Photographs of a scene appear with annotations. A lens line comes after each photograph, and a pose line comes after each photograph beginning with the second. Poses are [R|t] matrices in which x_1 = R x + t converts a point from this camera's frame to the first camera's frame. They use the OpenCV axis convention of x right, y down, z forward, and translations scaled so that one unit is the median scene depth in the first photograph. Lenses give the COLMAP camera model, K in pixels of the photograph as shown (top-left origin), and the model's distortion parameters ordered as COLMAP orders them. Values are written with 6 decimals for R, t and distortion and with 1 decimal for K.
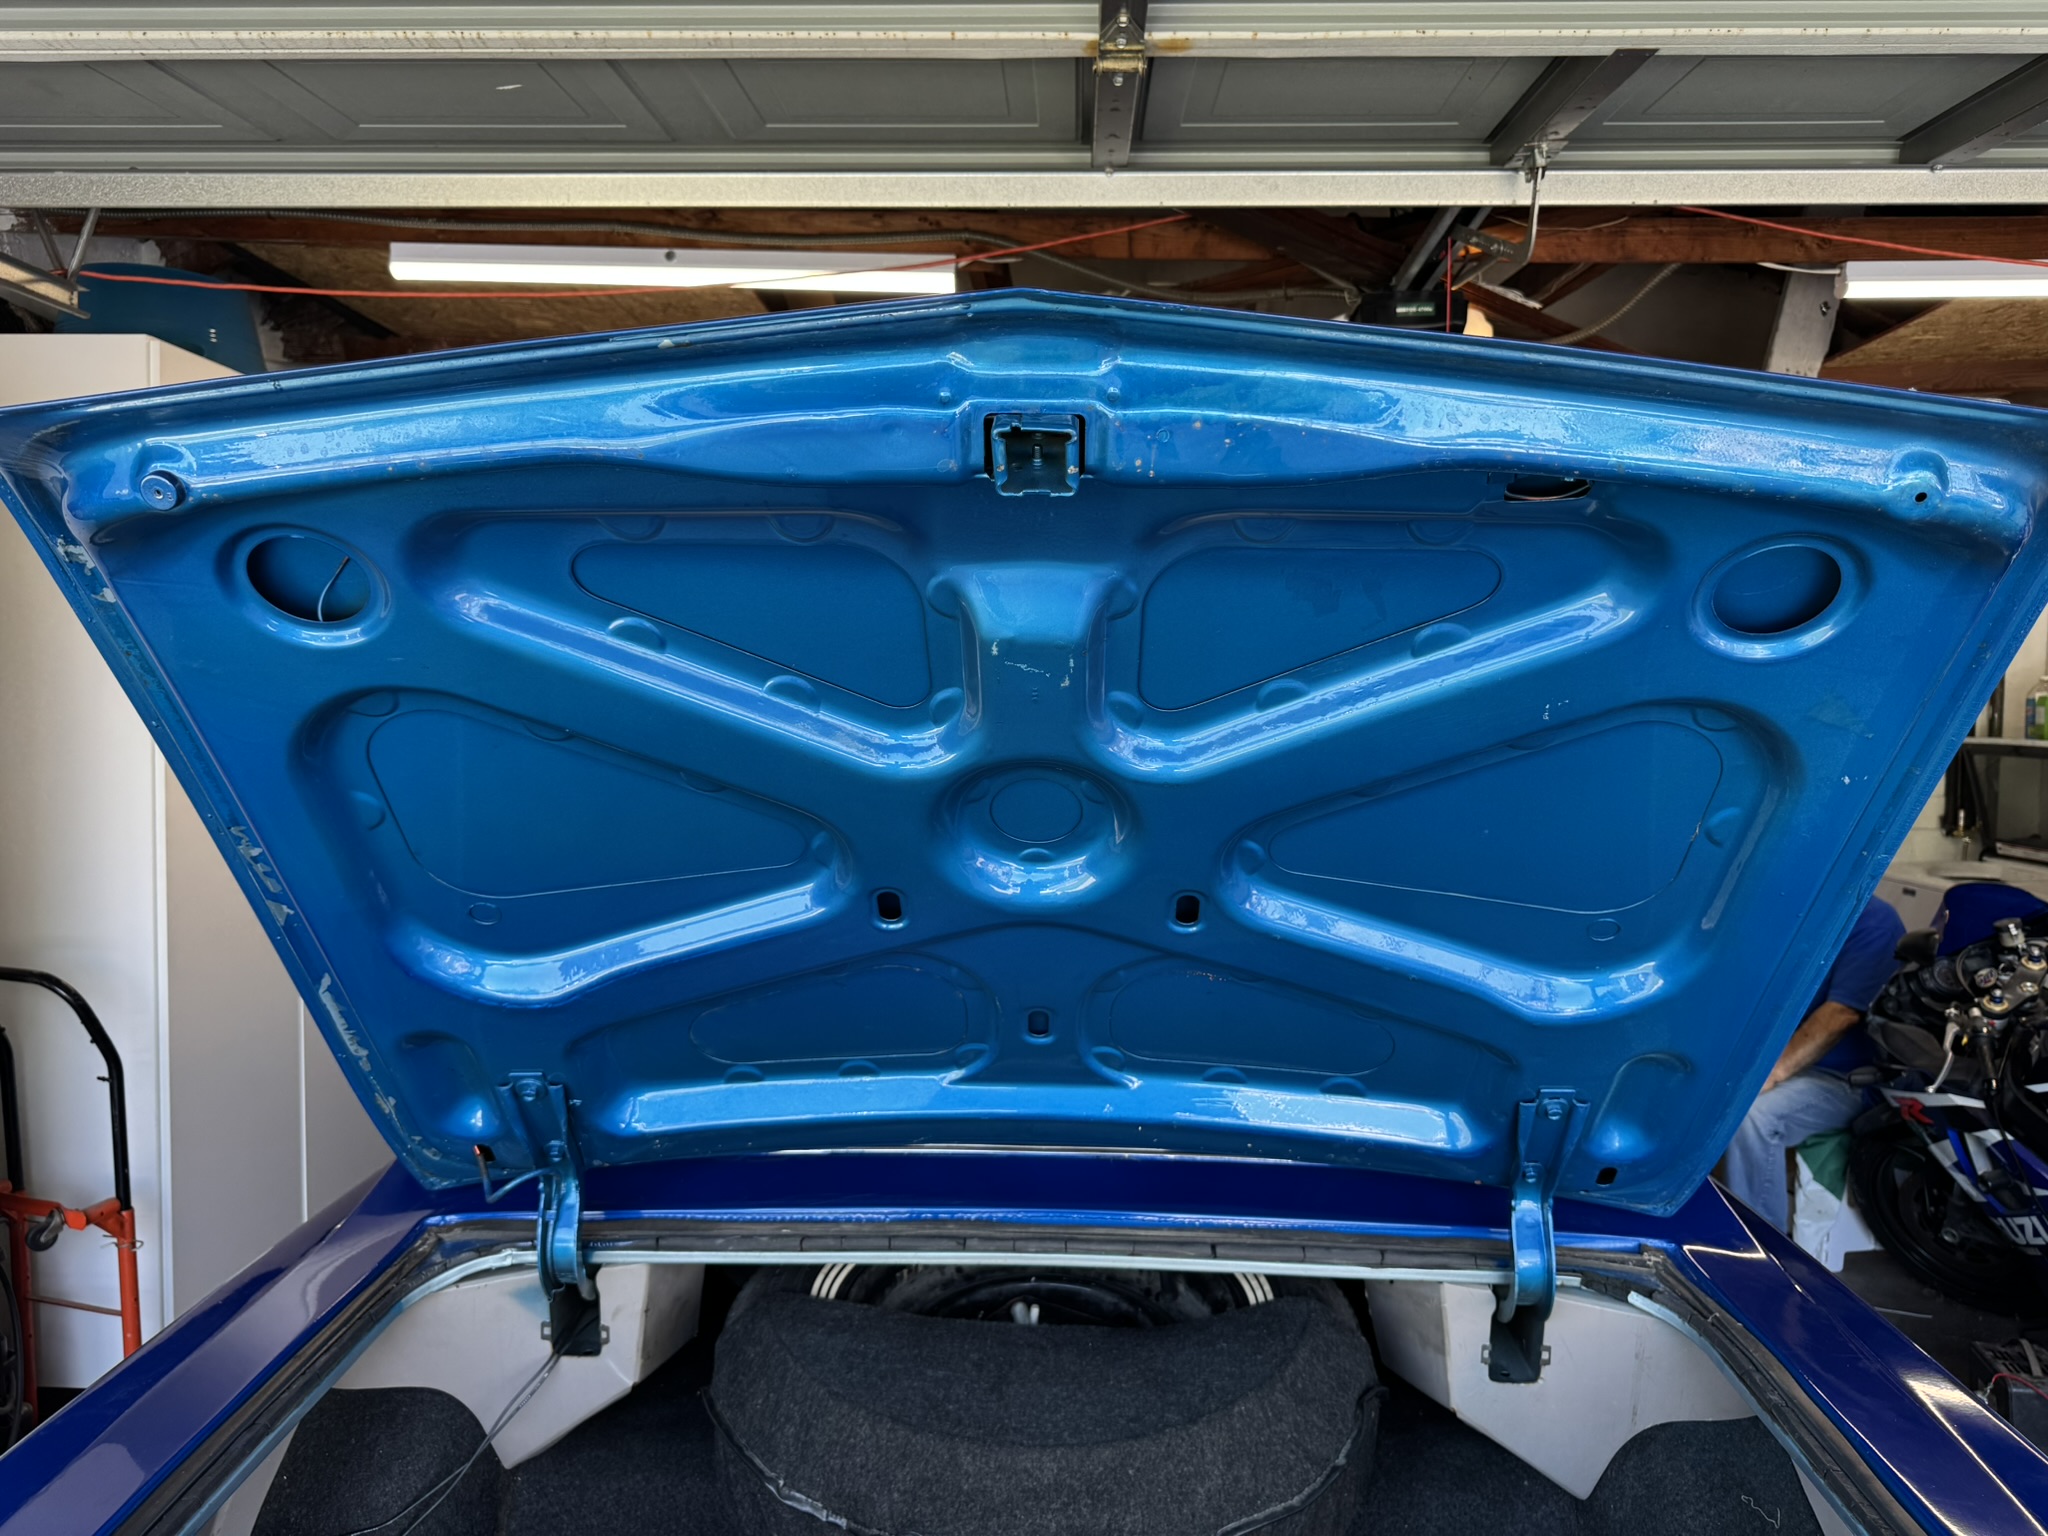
lens RADIAL K [[1468.2, 0, 1020.0], [0, 1468.2, 779.1], [0, 0, 1]] dist [0.044959, -0.074240]
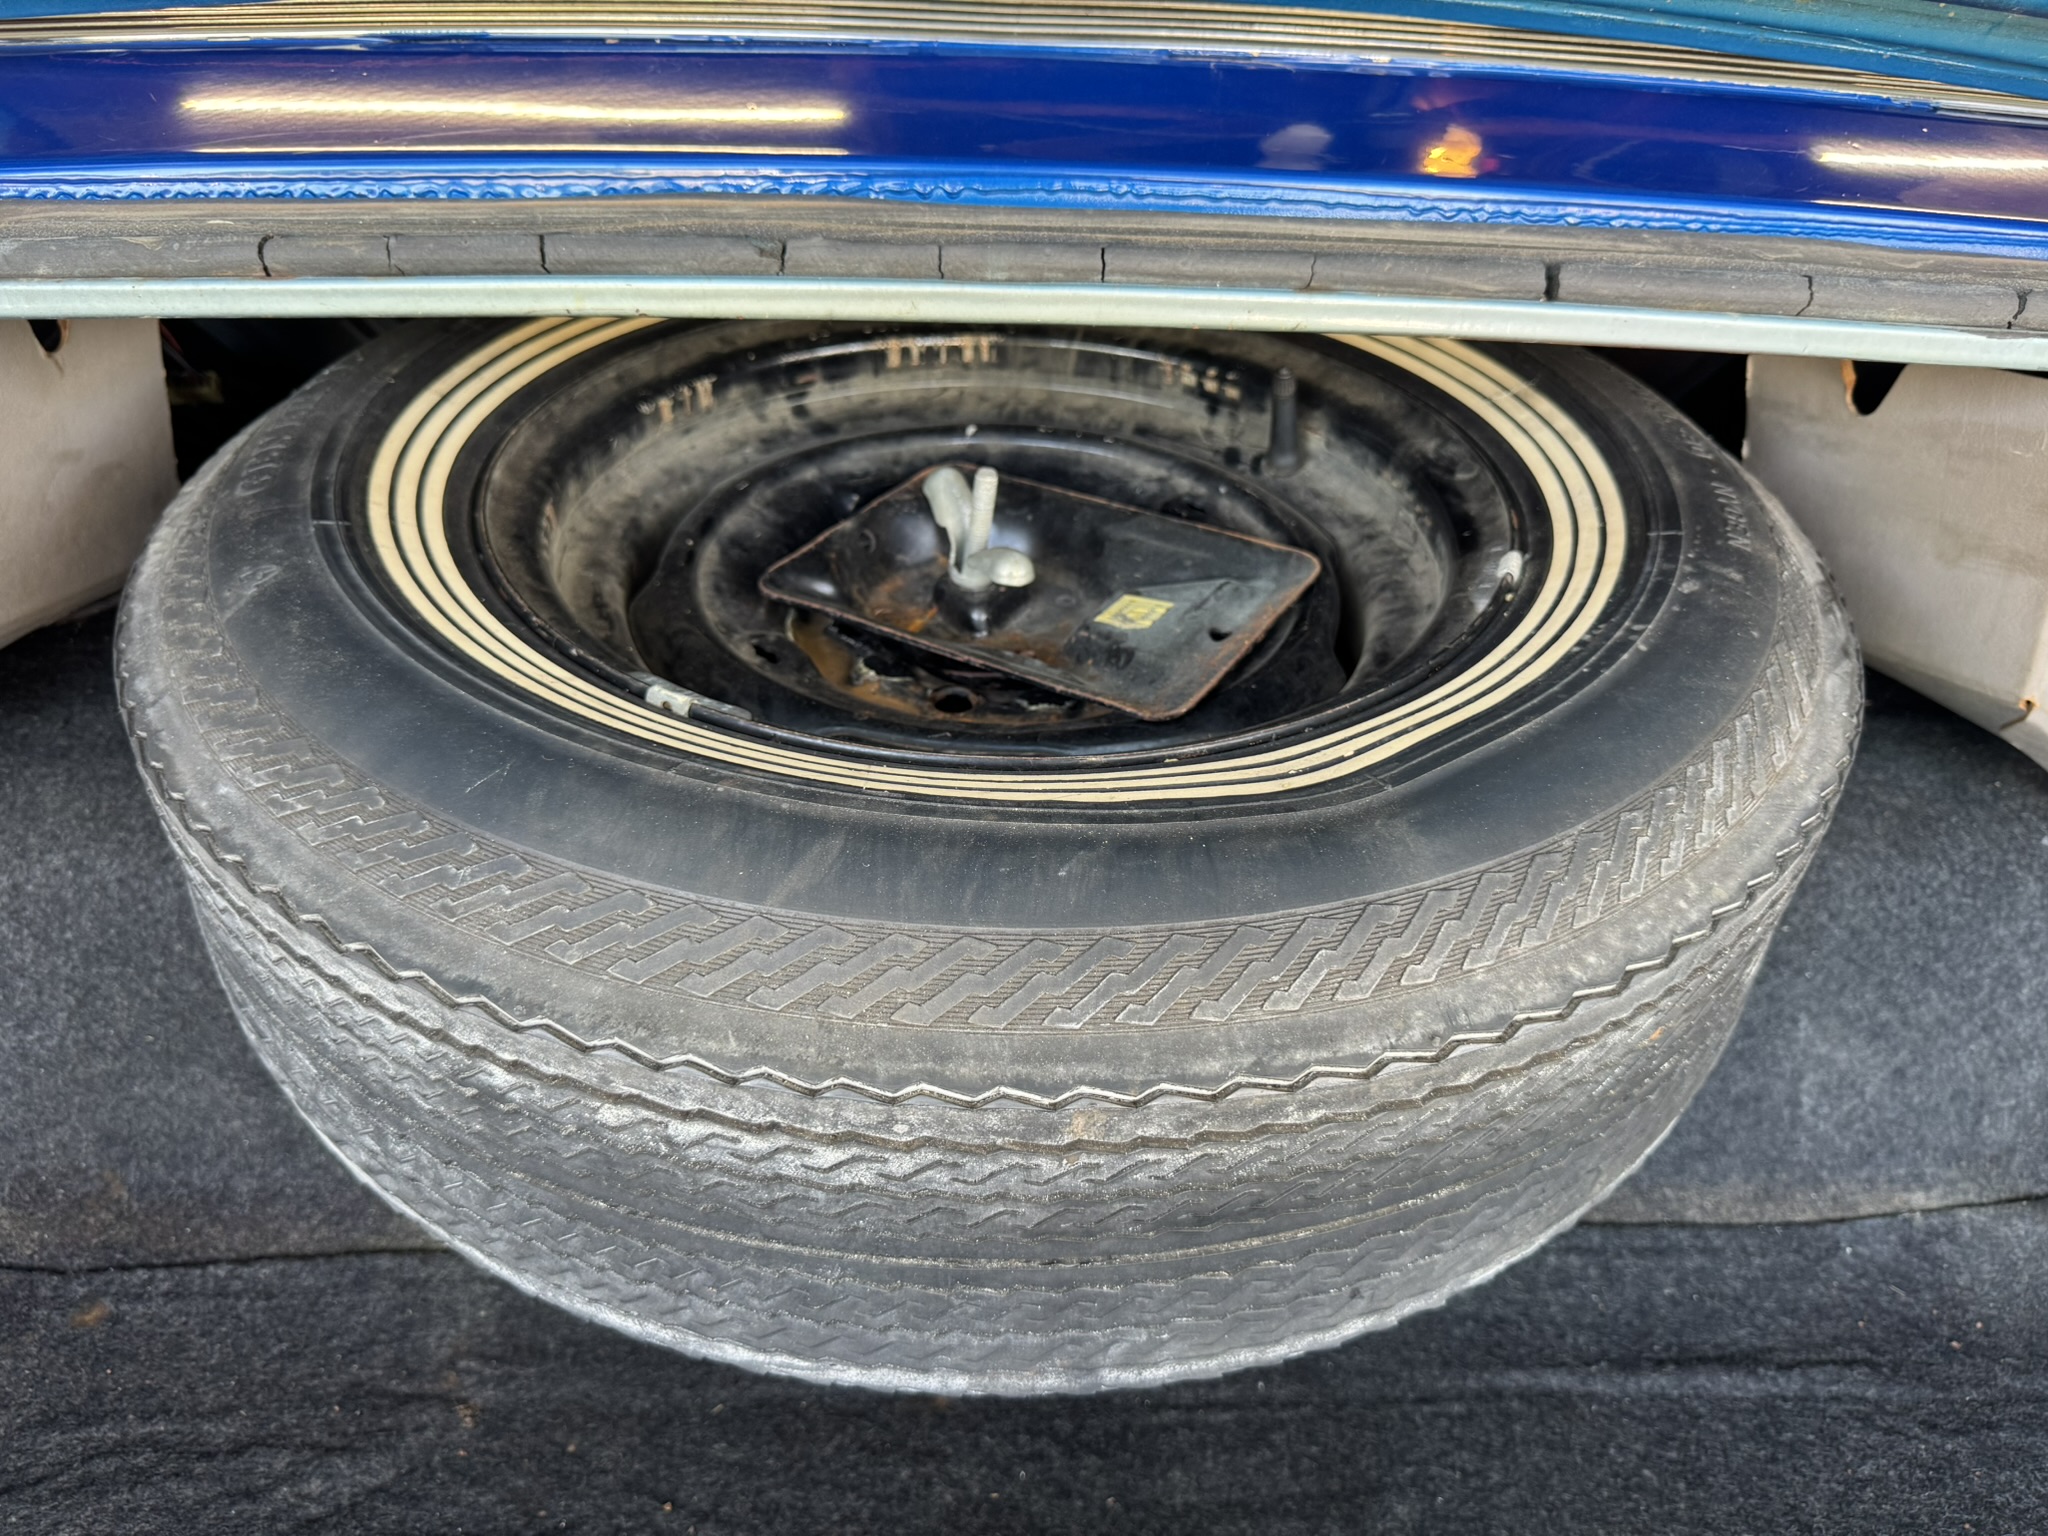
lens RADIAL K [[1615.6, 0, 1025.8], [0, 1615.6, 819.6], [0, 0, 1]] dist [-0.001251, 0.002855]
pose [[0.997317, -0.015592, 0.071521, -0.012735], [-0.020666, 0.877332, 0.479440, 0.246042], [-0.070223, -0.479631, 0.874656, 0.611869]]
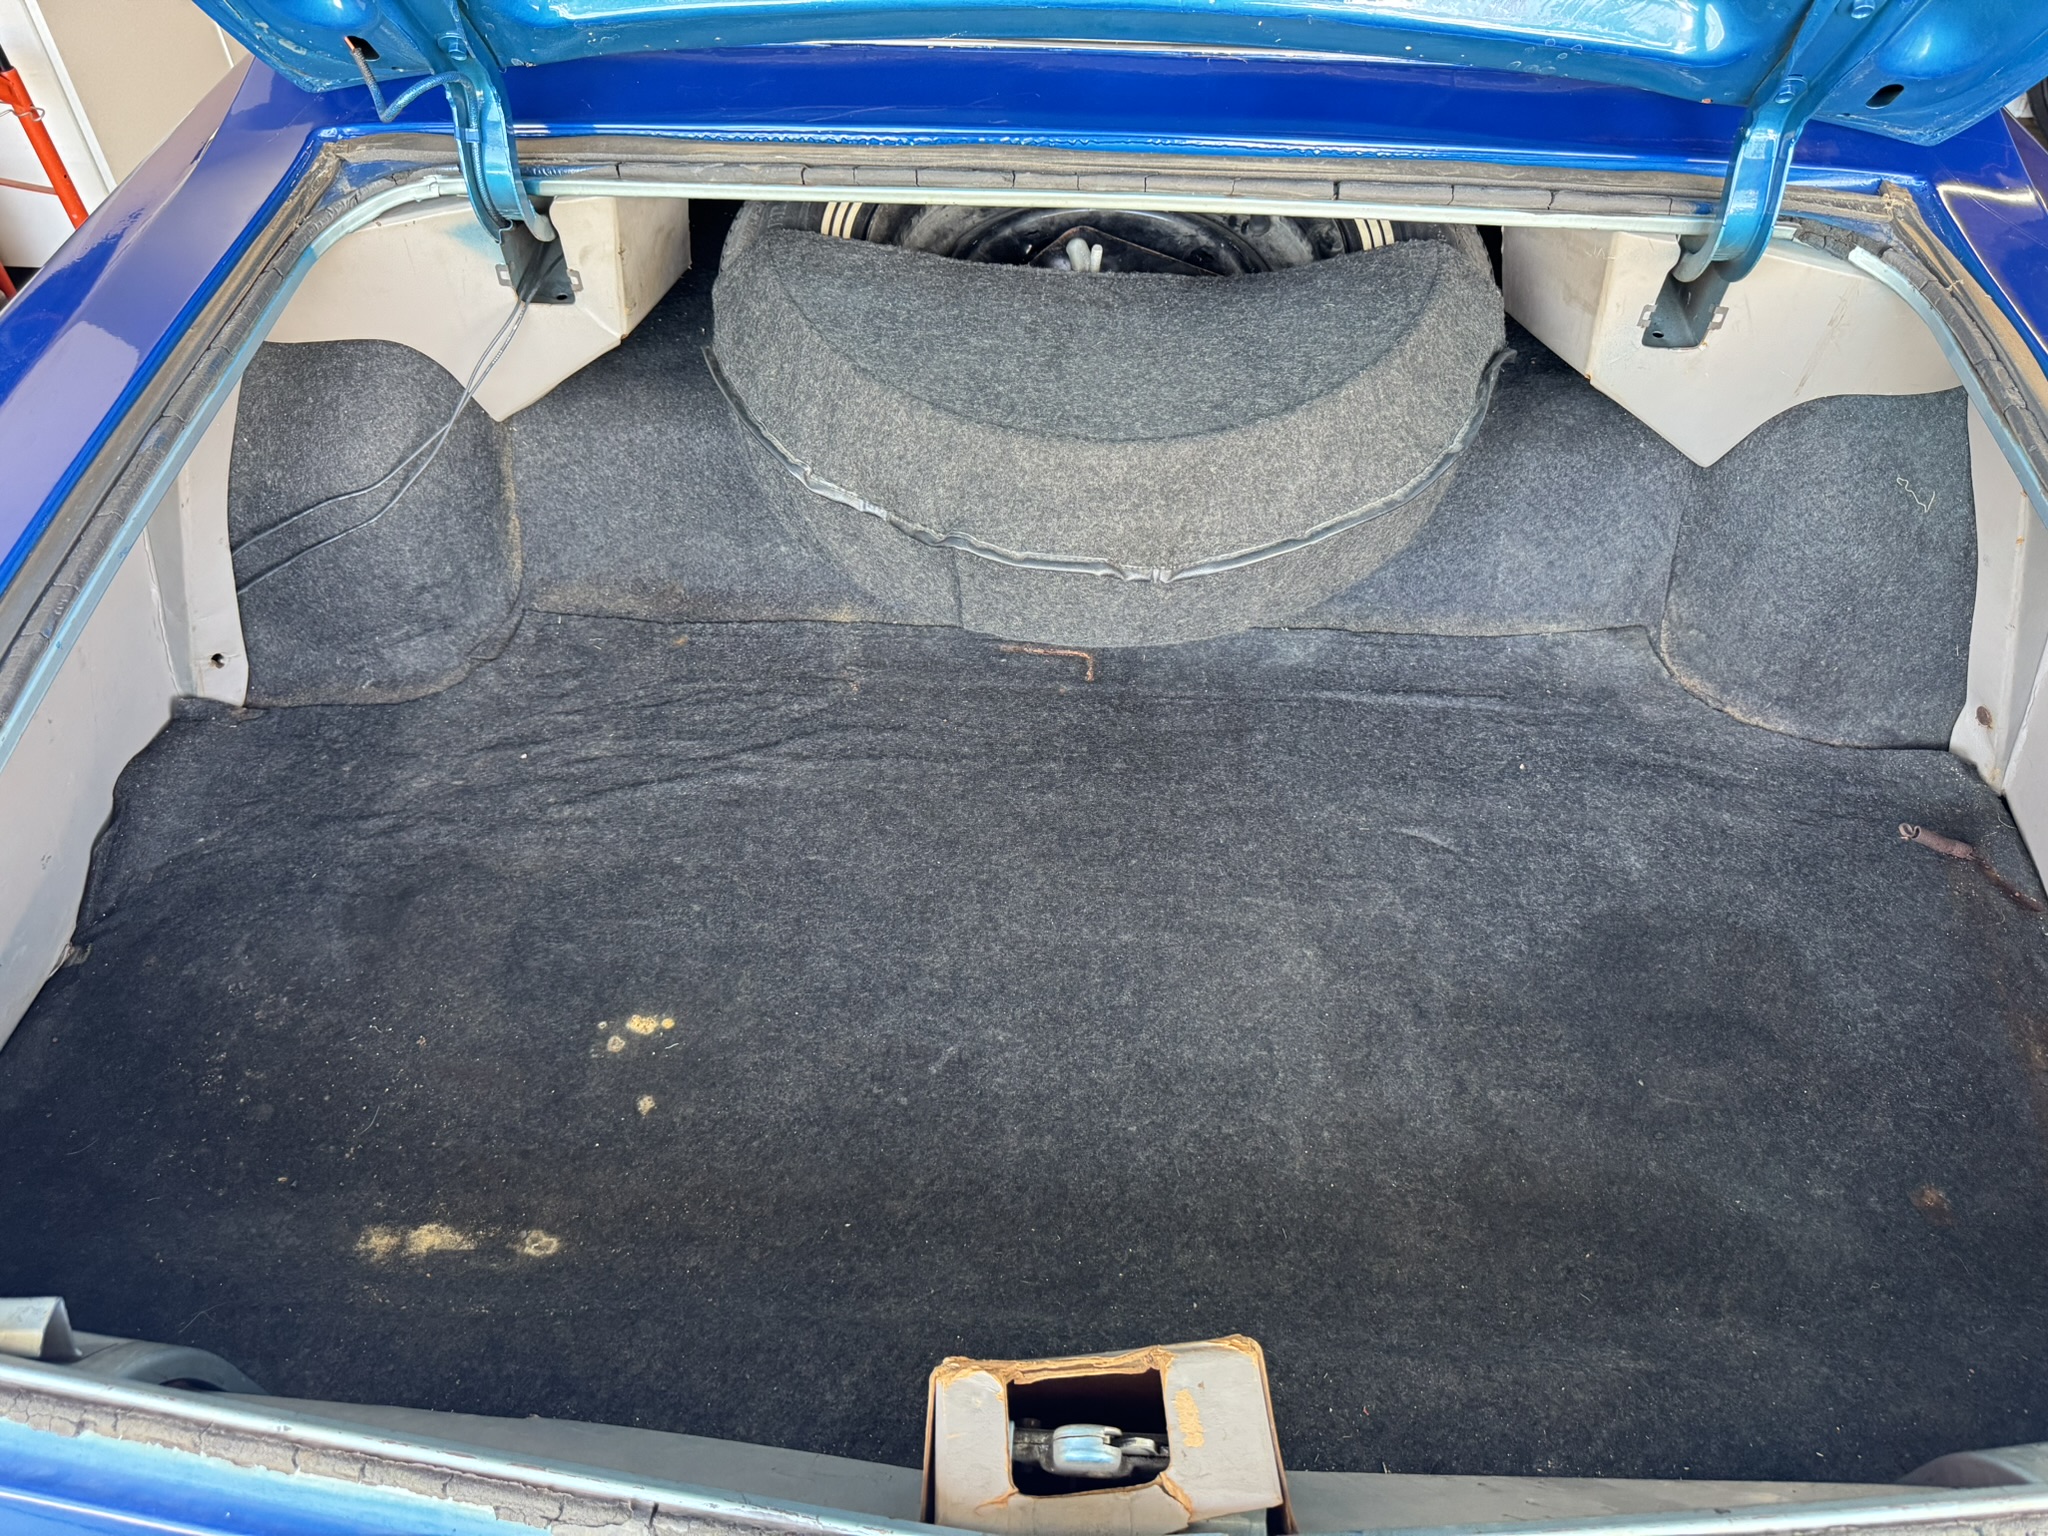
lens RADIAL K [[1468.2, 0, 1020.0], [0, 1468.2, 779.1], [0, 0, 1]] dist [0.044959, -0.074240]
pose [[0.999915, 0.010754, -0.007425, -0.025163], [-0.002678, 0.724718, 0.689041, 0.009620], [0.012791, -0.688962, 0.724684, 0.220532]]
